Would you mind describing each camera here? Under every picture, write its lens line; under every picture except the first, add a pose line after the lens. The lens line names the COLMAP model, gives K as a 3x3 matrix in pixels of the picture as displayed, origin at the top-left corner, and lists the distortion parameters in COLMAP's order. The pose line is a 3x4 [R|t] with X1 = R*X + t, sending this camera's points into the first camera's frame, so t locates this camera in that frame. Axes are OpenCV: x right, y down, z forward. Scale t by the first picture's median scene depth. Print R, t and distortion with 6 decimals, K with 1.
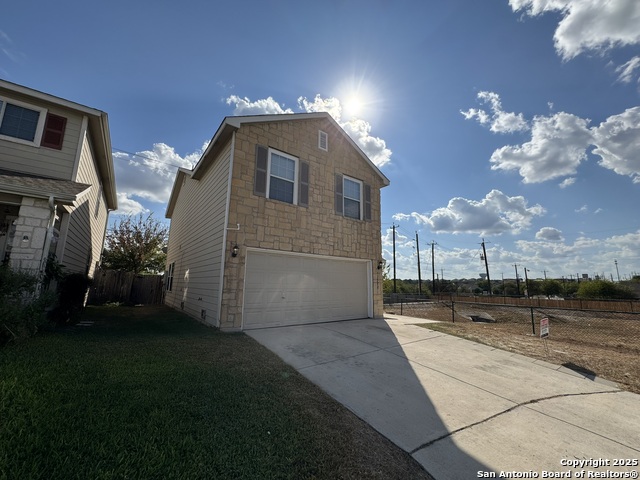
lens RADIAL K [[255.9, 0, 324.4], [0, 255.9, 240.9], [0, 0, 1]] dist [-0.003579, 0.000552]
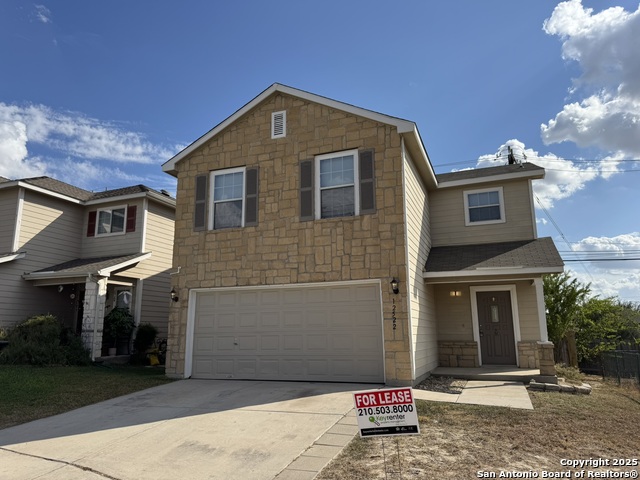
lens RADIAL K [[456.2, 0, 323.5], [0, 456.2, 243.5], [0, 0, 1]] dist [0.053127, -0.038495]
pose [[0.527894, -0.189312, -0.827943, 1.228817], [0.160300, 0.979529, -0.121766, 0.127515], [0.834046, -0.068439, 0.547434, 0.442715]]
